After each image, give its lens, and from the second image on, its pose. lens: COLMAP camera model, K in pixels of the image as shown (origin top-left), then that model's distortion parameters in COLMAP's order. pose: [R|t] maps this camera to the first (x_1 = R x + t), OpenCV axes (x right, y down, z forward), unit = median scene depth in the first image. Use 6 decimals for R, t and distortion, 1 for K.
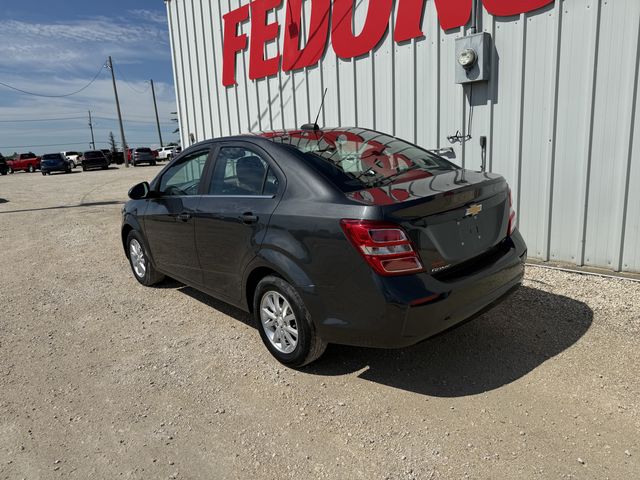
lens RADIAL K [[456.1, 0, 320.0], [0, 456.1, 240.0], [0, 0, 1]] dist [0.041373, -0.055800]
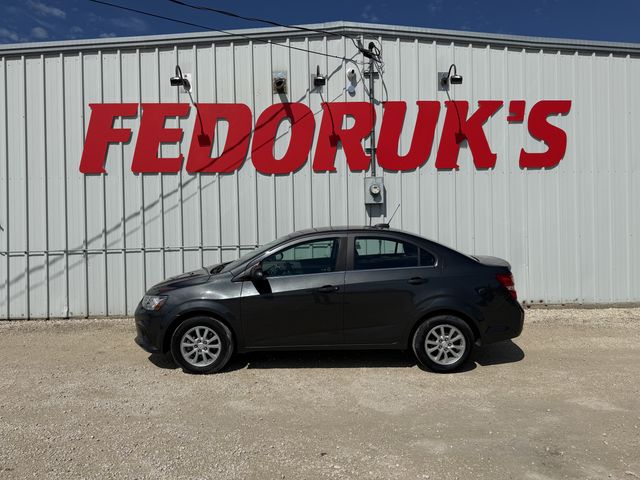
lens RADIAL K [[456.1, 0, 320.0], [0, 456.1, 240.0], [0, 0, 1]] dist [0.041373, -0.055800]
pose [[0.652841, 0.033424, 0.756757, -0.747663], [0.131877, 0.978755, -0.156996, 0.007040], [-0.745927, 0.202292, 0.634564, 0.106419]]
